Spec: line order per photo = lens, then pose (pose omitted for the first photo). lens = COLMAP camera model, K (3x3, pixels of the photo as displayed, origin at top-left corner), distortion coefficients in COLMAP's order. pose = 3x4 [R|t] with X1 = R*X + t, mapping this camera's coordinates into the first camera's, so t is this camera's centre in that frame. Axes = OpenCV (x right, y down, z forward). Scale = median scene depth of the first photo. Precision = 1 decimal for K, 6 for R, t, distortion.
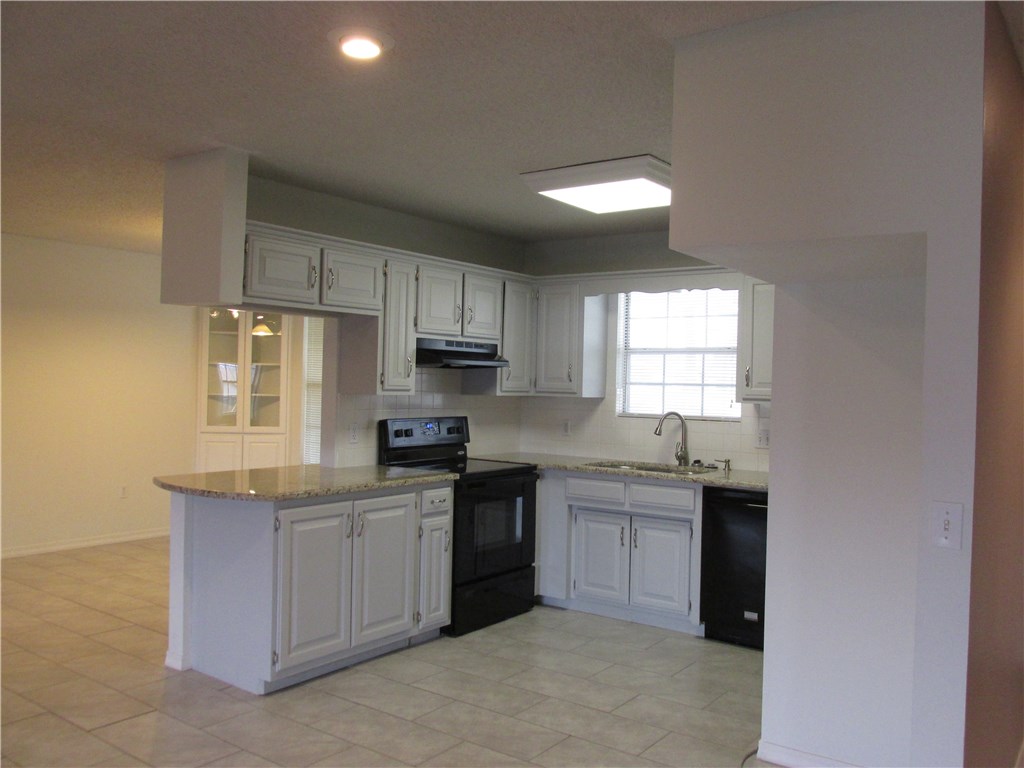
lens RADIAL K [[846.8, 0, 512.0], [0, 846.8, 384.0], [0, 0, 1]] dist [-0.028019, -0.000189]
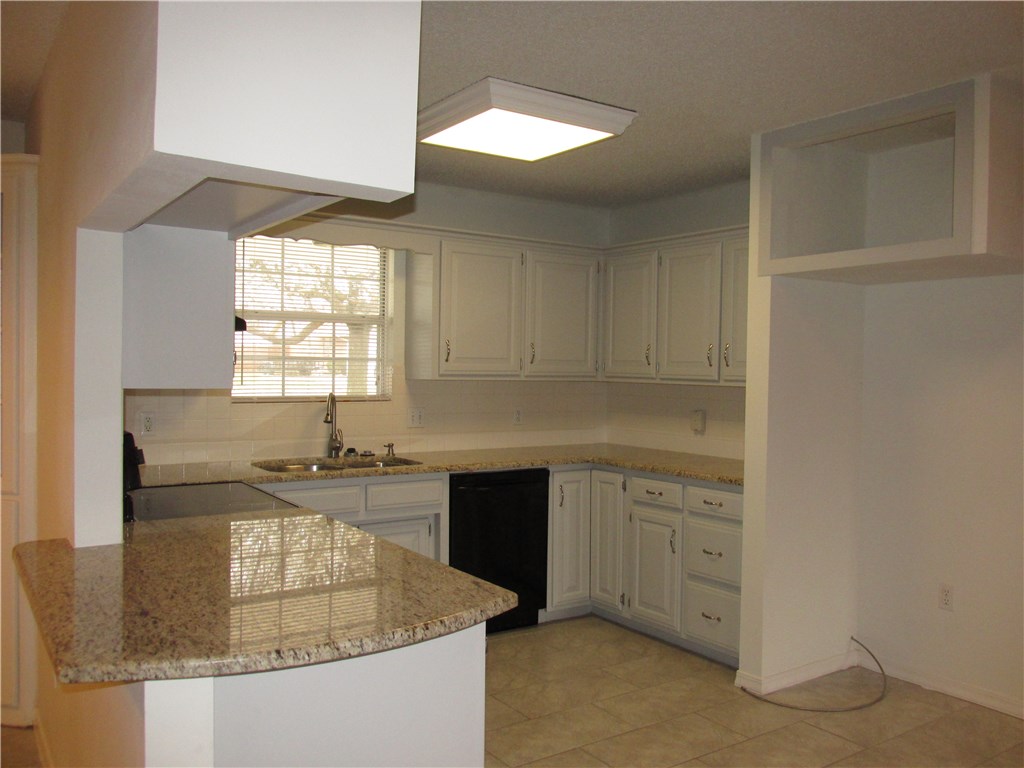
lens RADIAL K [[846.8, 0, 512.0], [0, 846.8, 384.0], [0, 0, 1]] dist [-0.028019, -0.000189]
pose [[0.324740, -0.043191, 0.944817, -0.542299], [-0.005069, 0.998863, 0.047404, -0.016217], [-0.945790, -0.020183, 0.324152, 0.591523]]
